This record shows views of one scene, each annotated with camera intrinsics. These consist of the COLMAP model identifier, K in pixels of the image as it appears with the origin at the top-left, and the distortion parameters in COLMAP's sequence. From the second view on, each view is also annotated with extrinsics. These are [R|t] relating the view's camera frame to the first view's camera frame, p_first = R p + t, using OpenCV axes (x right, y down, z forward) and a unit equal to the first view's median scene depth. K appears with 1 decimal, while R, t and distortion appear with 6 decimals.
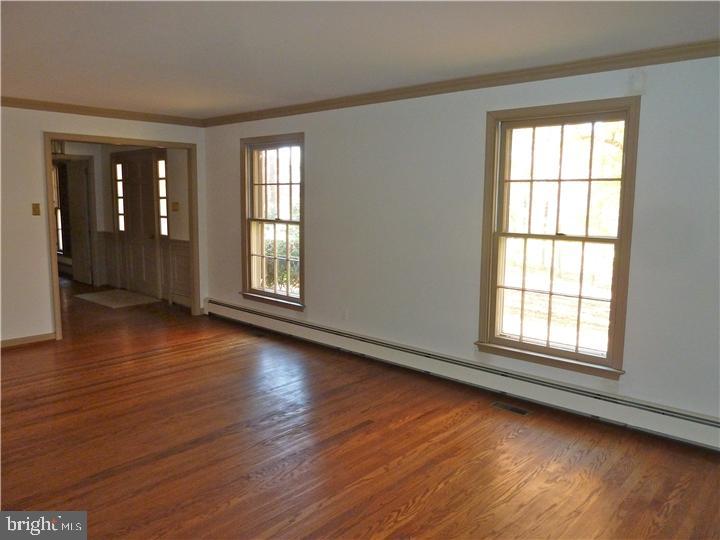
lens RADIAL K [[545.8, 0, 359.9], [0, 545.8, 264.1], [0, 0, 1]] dist [-0.007278, -0.003898]
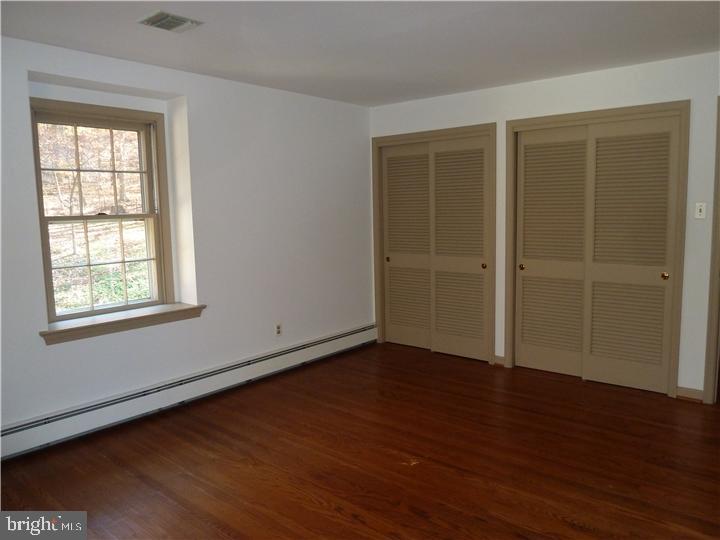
lens RADIAL K [[545.8, 0, 359.9], [0, 545.8, 264.1], [0, 0, 1]] dist [-0.007278, -0.003898]
pose [[-0.029787, -0.116737, 0.992716, -0.643030], [0.144024, 0.982292, 0.119833, -0.072657], [-0.989126, 0.146545, -0.012447, 0.618772]]
